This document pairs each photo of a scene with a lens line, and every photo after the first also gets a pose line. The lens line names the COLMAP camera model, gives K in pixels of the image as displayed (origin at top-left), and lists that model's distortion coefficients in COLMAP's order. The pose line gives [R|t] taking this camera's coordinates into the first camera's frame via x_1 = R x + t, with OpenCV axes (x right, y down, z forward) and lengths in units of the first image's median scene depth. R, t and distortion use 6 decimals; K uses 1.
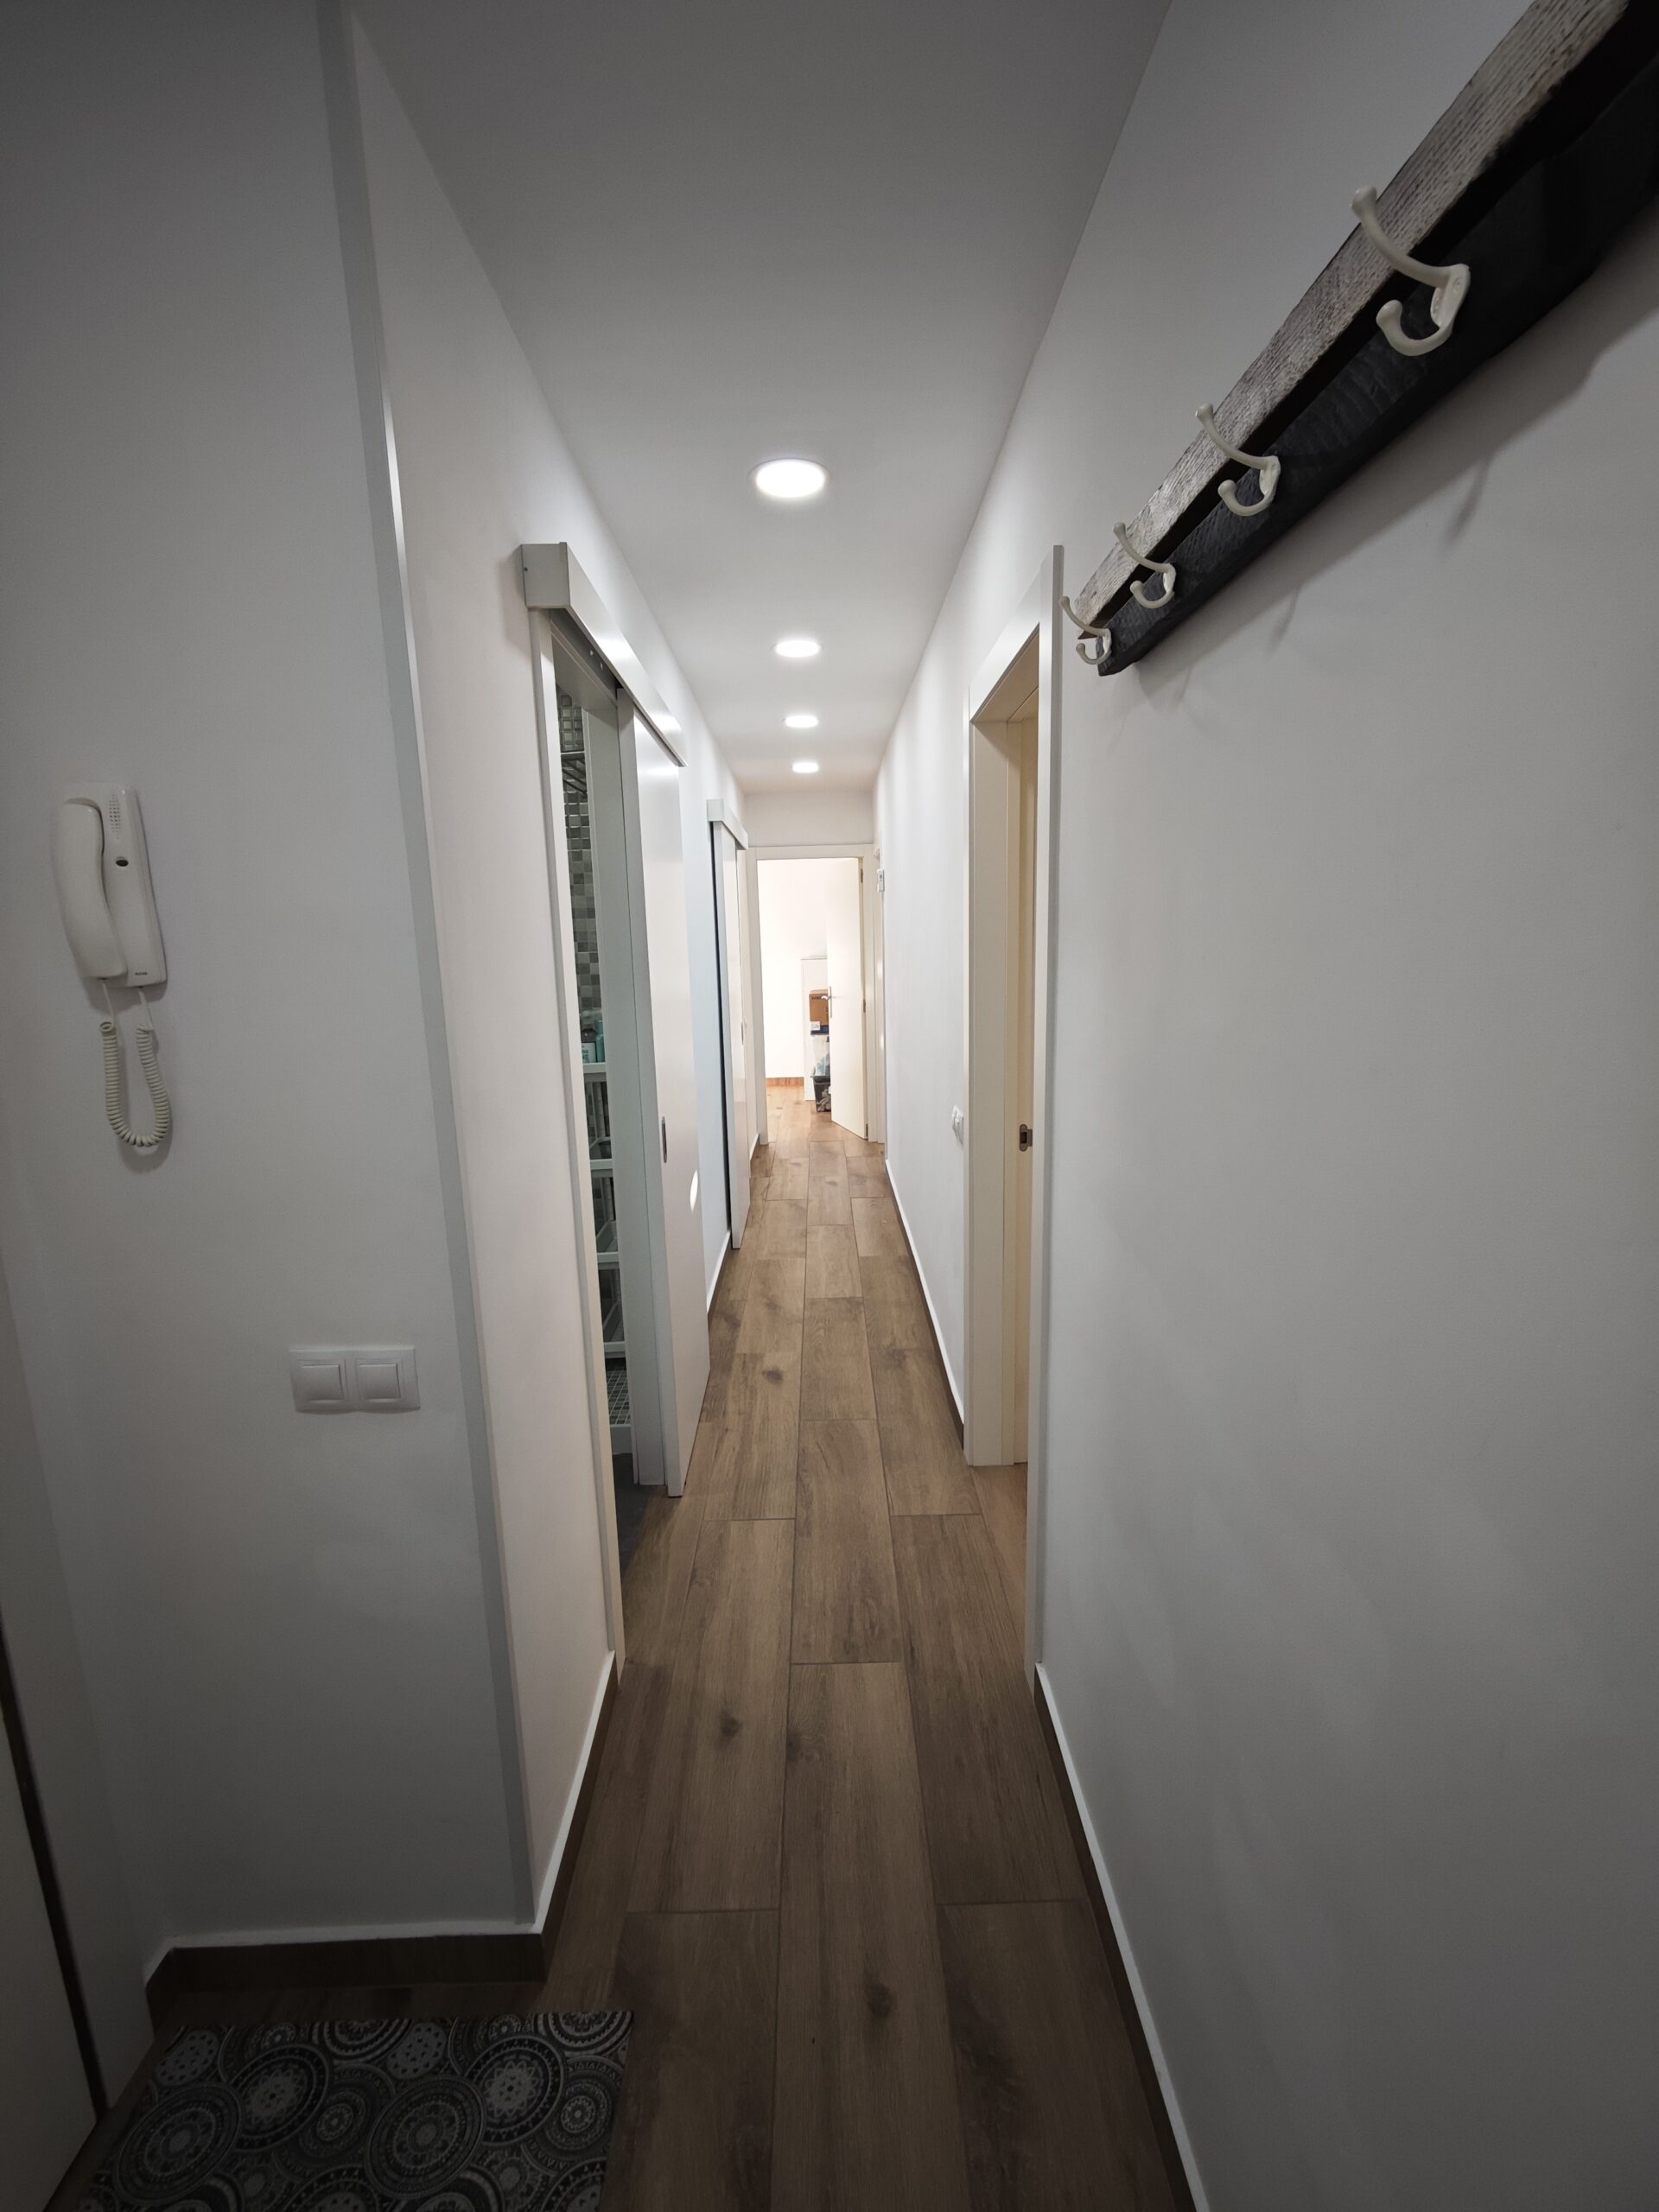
lens RADIAL K [[919.4, 0, 833.6], [0, 919.4, 1102.8], [0, 0, 1]] dist [-0.006687, 0.004608]
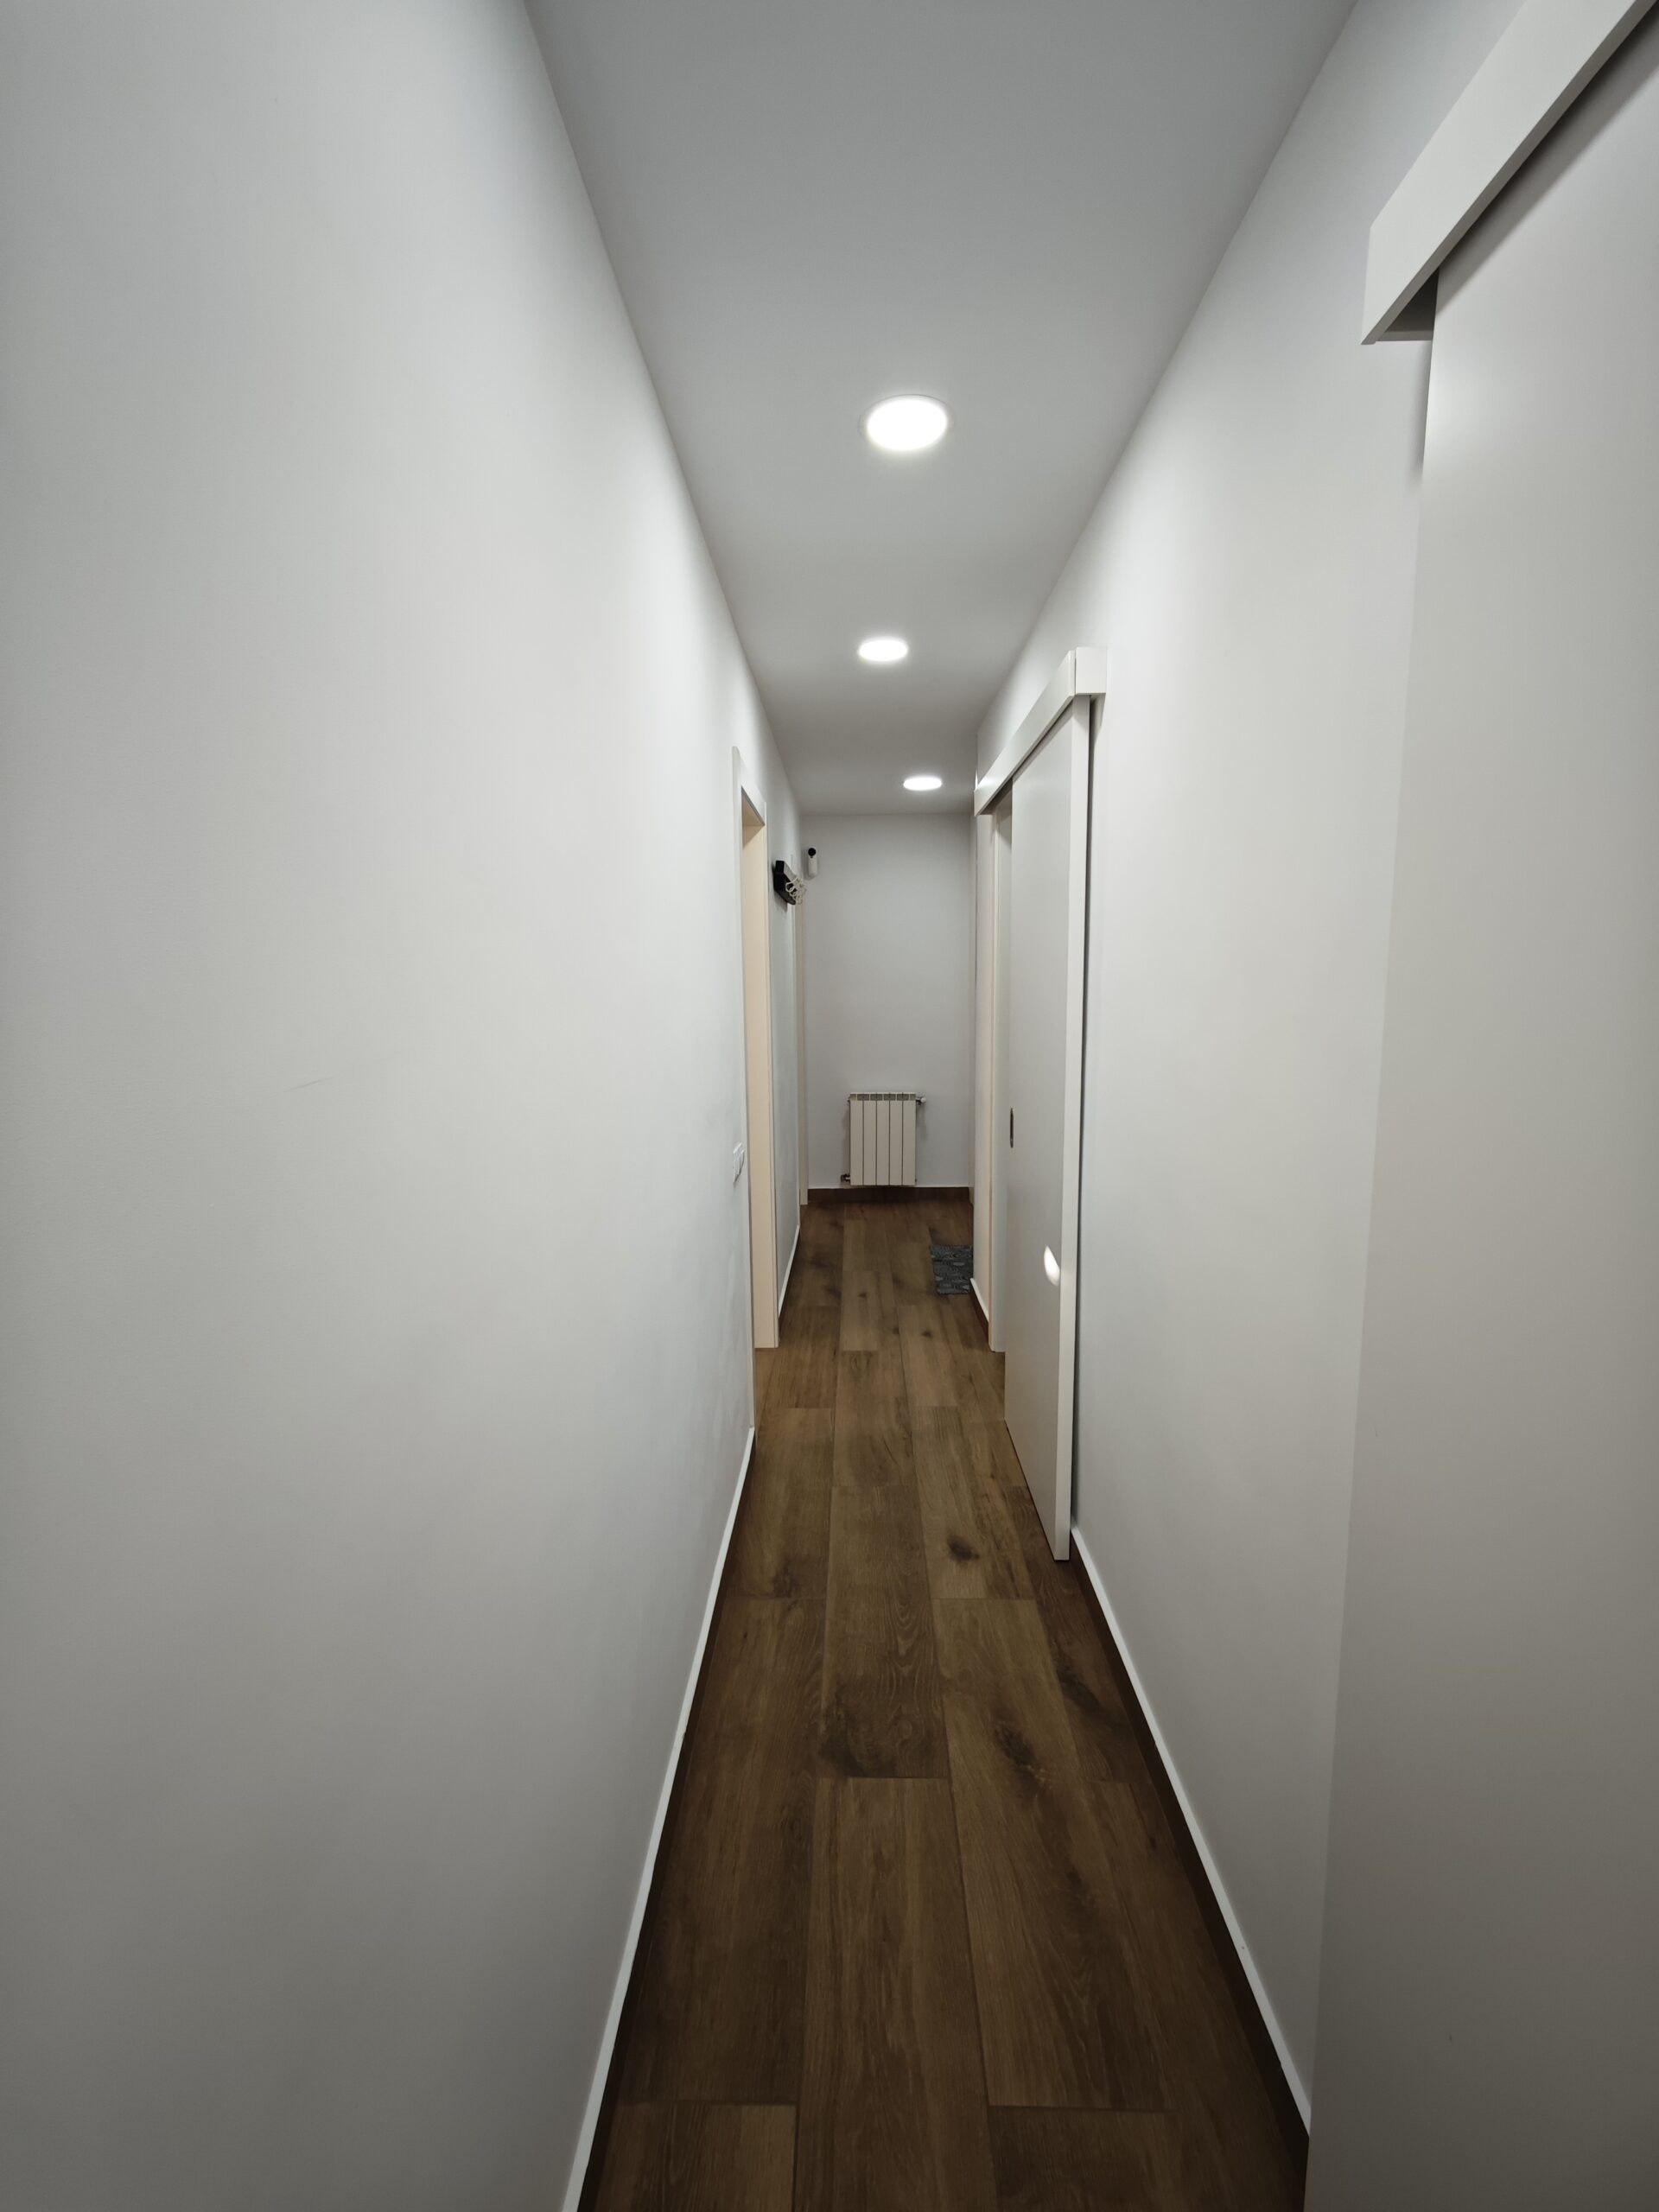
lens RADIAL K [[919.4, 0, 833.6], [0, 919.4, 1102.8], [0, 0, 1]] dist [-0.006687, 0.004608]
pose [[-0.998303, 0.033928, 0.047336, -0.011115], [0.047059, 0.948785, 0.312398, -0.311574], [-0.034313, 0.314095, -0.948771, 1.788684]]
